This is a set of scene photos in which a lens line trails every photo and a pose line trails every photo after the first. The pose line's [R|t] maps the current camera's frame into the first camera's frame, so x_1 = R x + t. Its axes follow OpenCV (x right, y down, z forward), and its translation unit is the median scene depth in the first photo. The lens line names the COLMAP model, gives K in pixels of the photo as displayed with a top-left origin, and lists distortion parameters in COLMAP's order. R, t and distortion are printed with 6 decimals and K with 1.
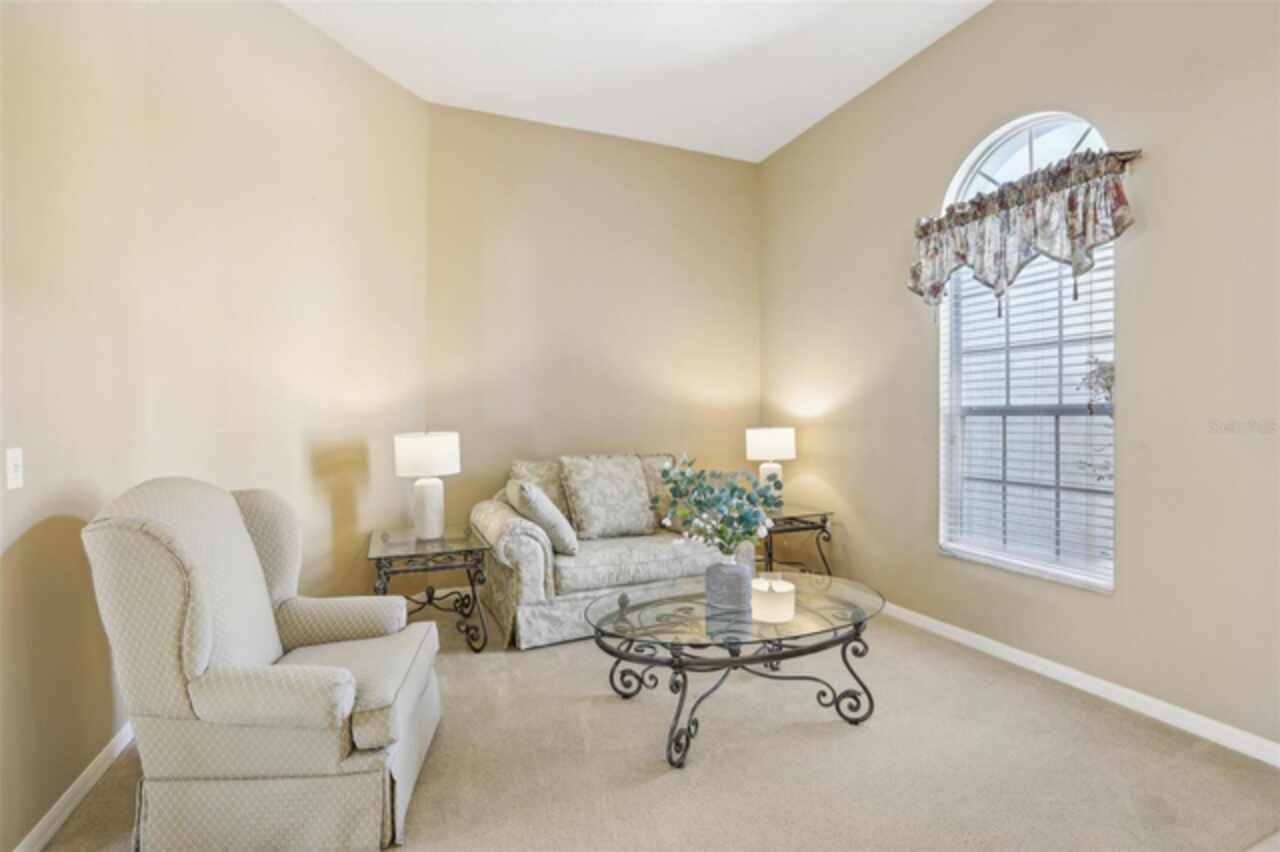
lens RADIAL K [[592.1, 0, 644.0], [0, 592.1, 418.4], [0, 0, 1]] dist [-0.052890, 0.020059]
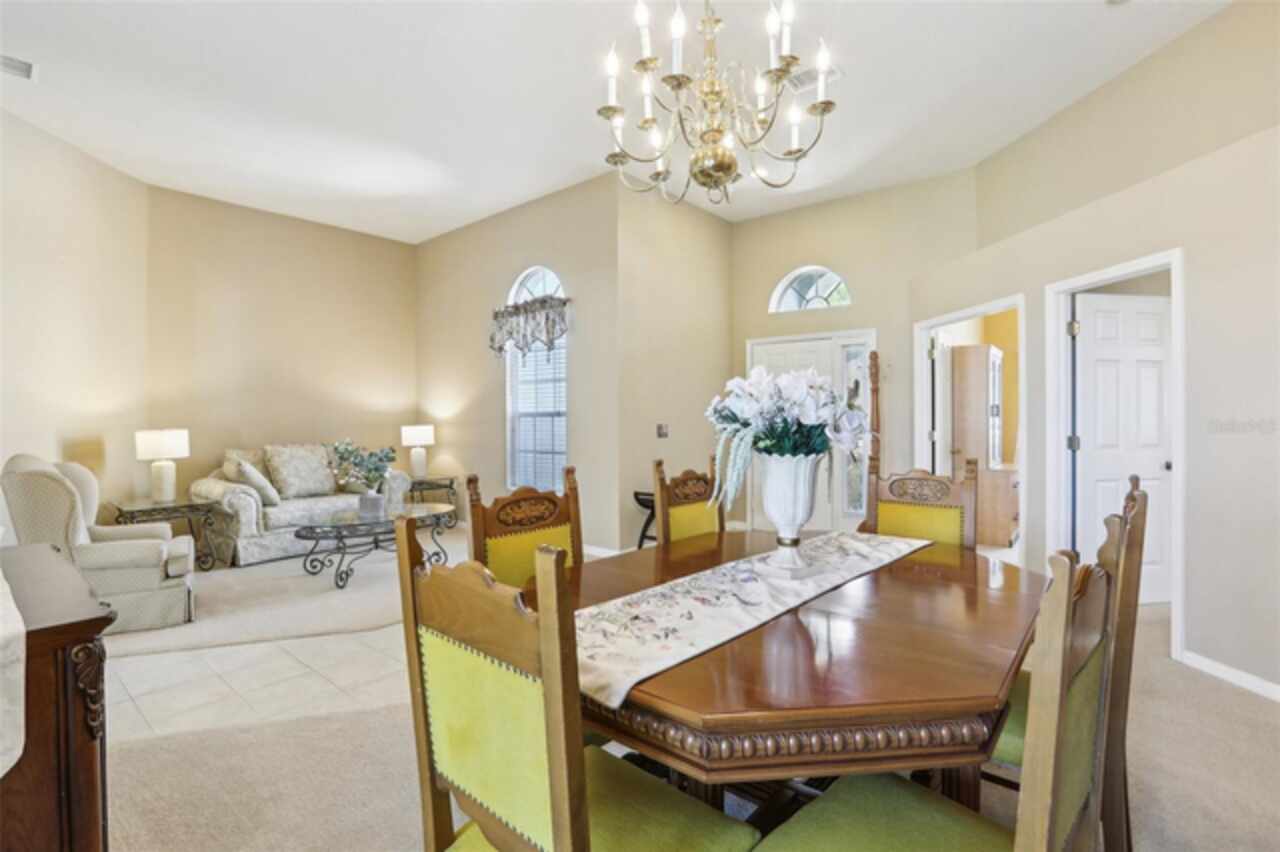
lens RADIAL K [[605.1, 0, 644.2], [0, 605.1, 419.6], [0, 0, 1]] dist [-0.057800, 0.023224]
pose [[0.892637, -0.004423, 0.450754, 0.045647], [0.004307, 0.999990, 0.001282, 0.002494], [-0.450755, 0.000797, 0.892647, -0.898310]]
